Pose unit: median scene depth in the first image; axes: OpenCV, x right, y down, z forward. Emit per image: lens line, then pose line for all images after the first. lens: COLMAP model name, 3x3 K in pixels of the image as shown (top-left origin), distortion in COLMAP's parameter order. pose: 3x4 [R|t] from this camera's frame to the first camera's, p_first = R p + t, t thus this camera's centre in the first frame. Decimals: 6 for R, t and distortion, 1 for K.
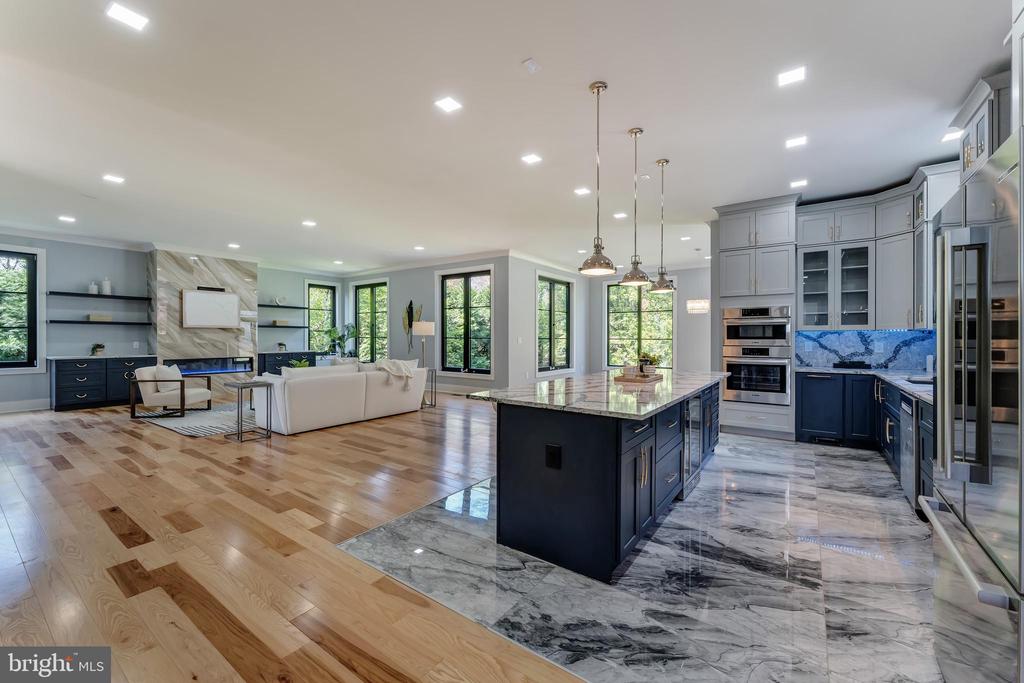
lens RADIAL K [[416.2, 0, 511.3], [0, 416.2, 338.4], [0, 0, 1]] dist [0.001045, 0.000093]
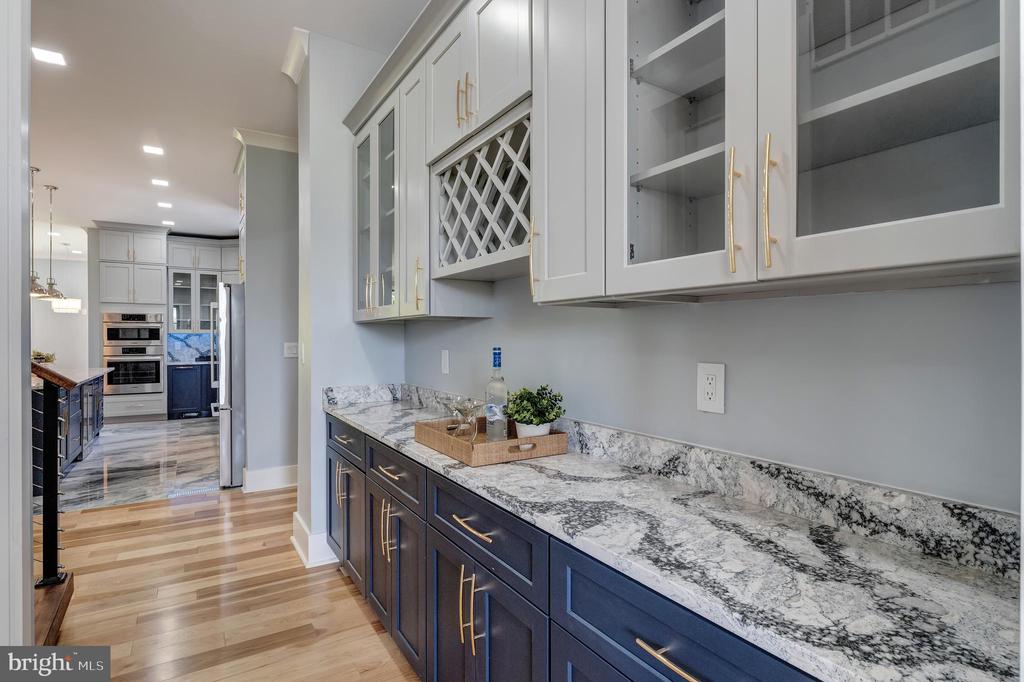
lens RADIAL K [[525.7, 0, 512.4], [0, 525.7, 341.0], [0, 0, 1]] dist [0.002526, -0.000175]
pose [[0.385707, -0.002848, 0.922617, -0.386858], [0.004403, 0.999990, 0.001247, 0.007810], [-0.922611, 0.003582, 0.385716, -0.581539]]
